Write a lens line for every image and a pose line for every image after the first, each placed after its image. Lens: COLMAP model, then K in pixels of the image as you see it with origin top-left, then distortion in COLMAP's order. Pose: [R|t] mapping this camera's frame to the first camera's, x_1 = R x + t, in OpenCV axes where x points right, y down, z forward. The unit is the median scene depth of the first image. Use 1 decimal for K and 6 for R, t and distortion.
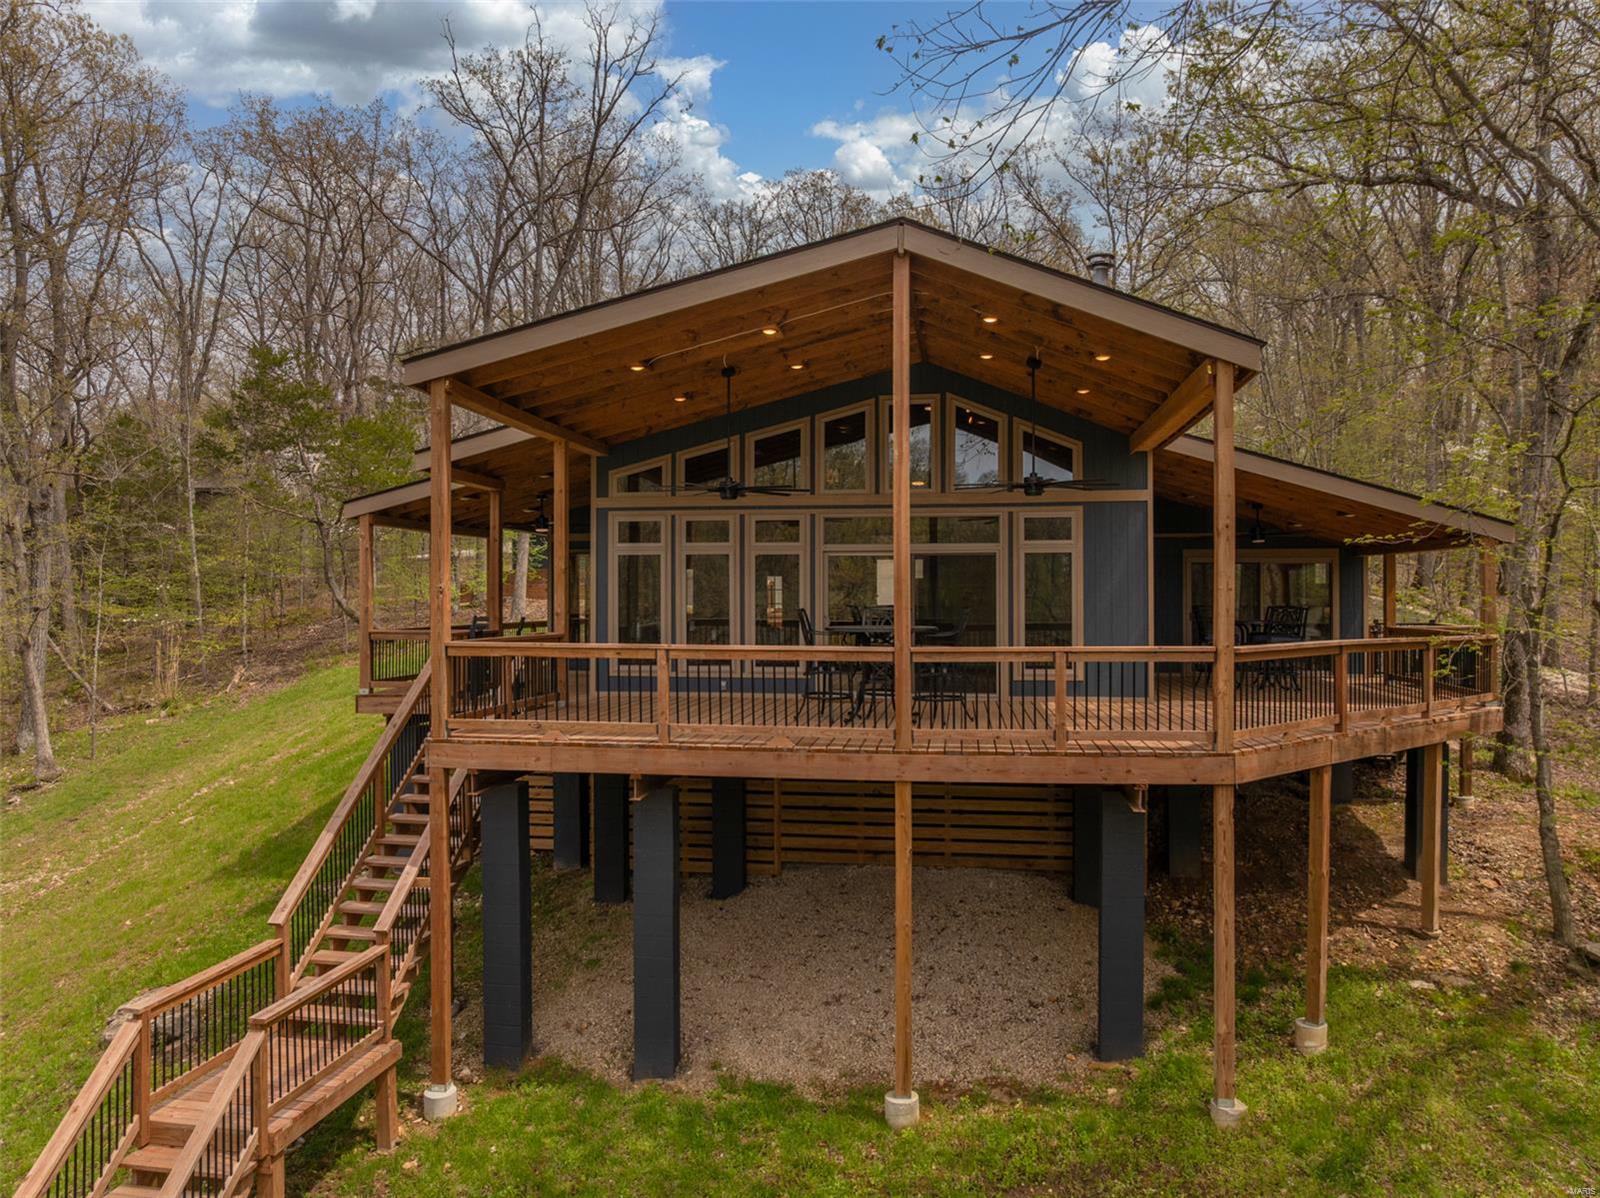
lens RADIAL K [[1139.0, 0, 800.0], [0, 1139.0, 599.0], [0, 0, 1]] dist [-0.034153, -0.028199]
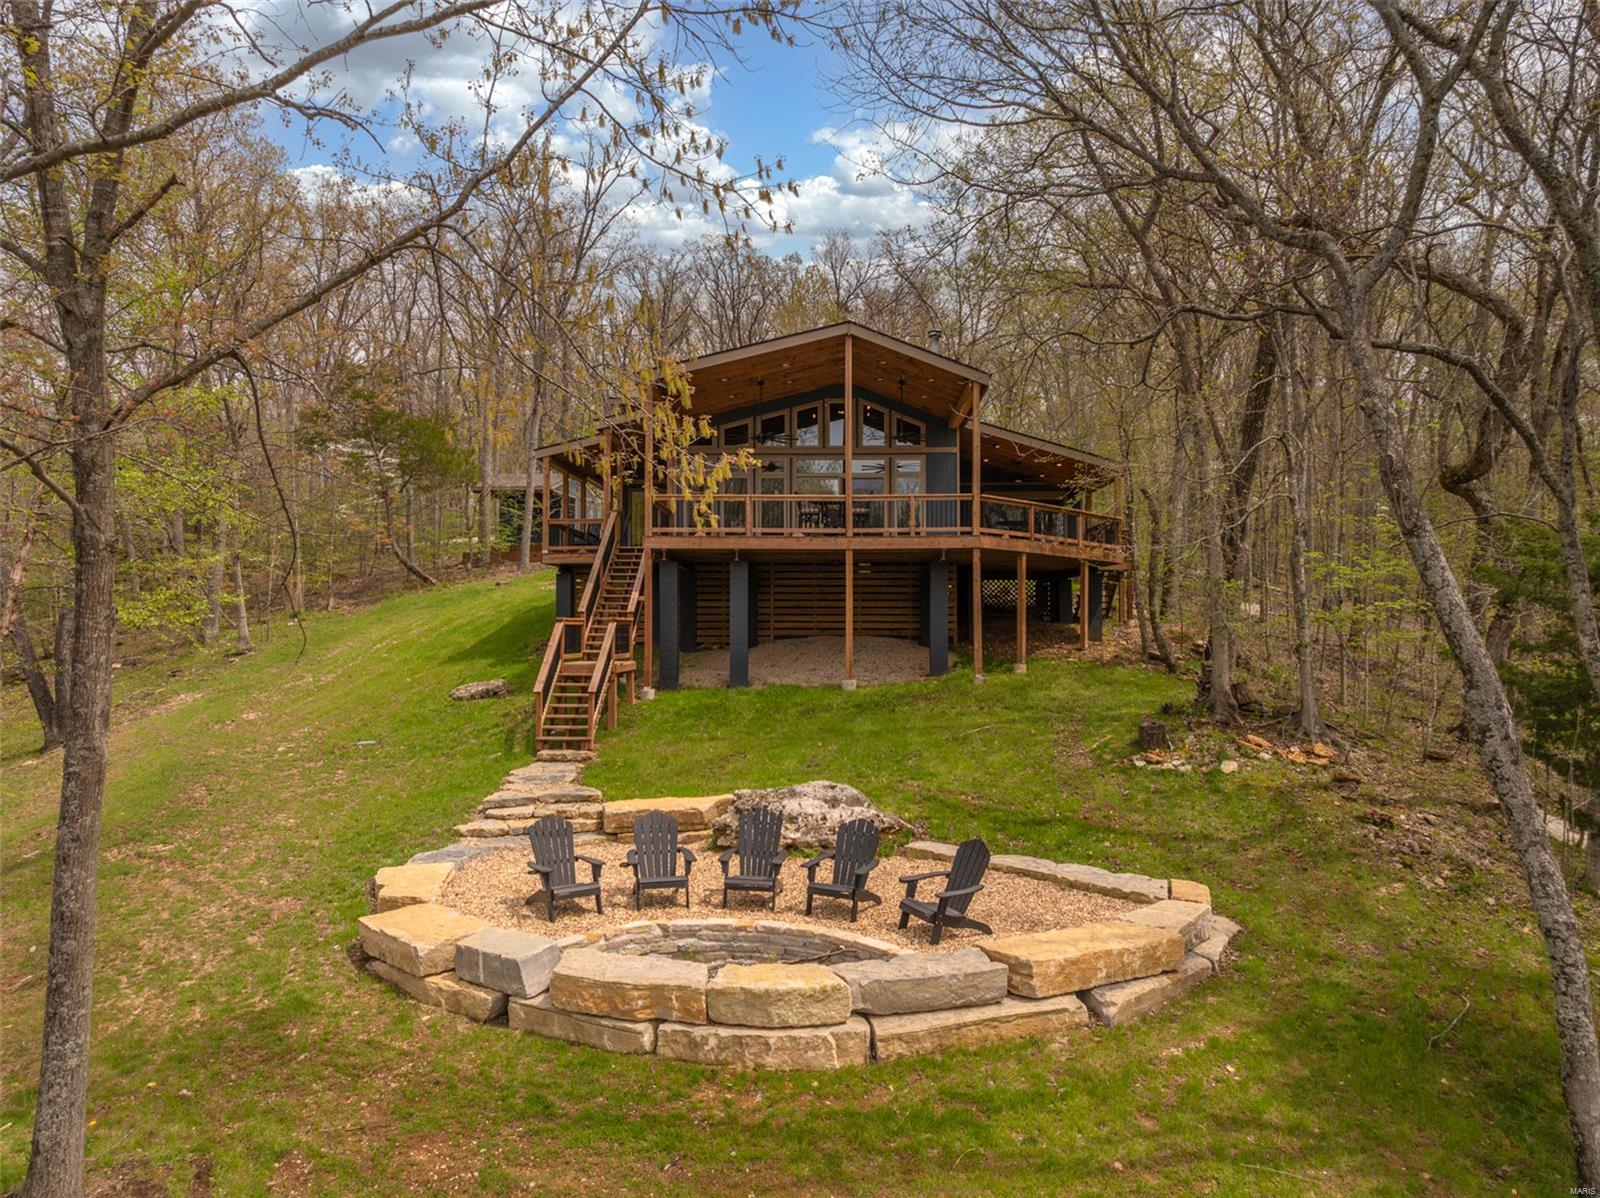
lens RADIAL K [[1139.0, 0, 800.0], [0, 1139.0, 599.0], [0, 0, 1]] dist [-0.034153, -0.028199]
pose [[0.994092, 0.006352, 0.108358, -0.194592], [-0.002888, 0.999481, -0.032095, 0.241258], [-0.108505, 0.031592, 0.993594, -0.996437]]
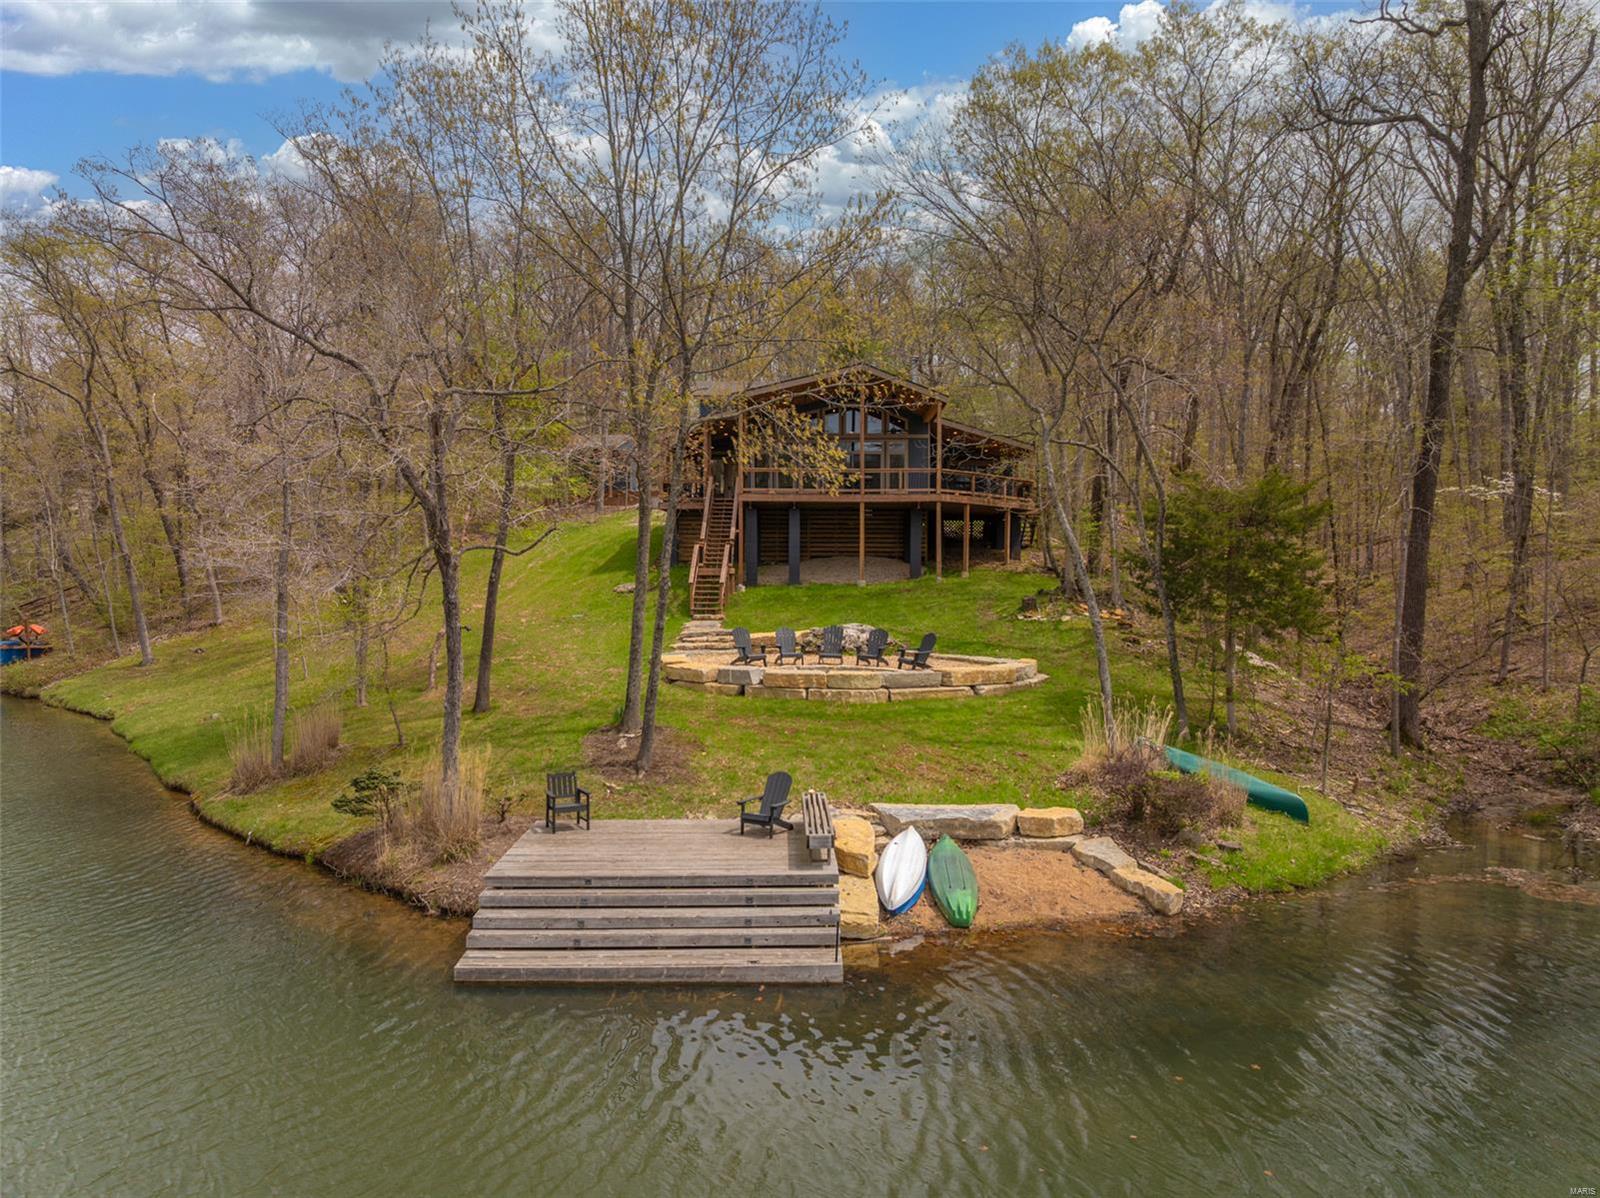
lens RADIAL K [[1139.0, 0, 800.0], [0, 1139.0, 599.0], [0, 0, 1]] dist [-0.034153, -0.028199]
pose [[0.991752, 0.002493, 0.128149, -0.455388], [-0.005071, 0.999791, 0.019798, 0.298819], [-0.128073, -0.020284, 0.991557, -2.117429]]
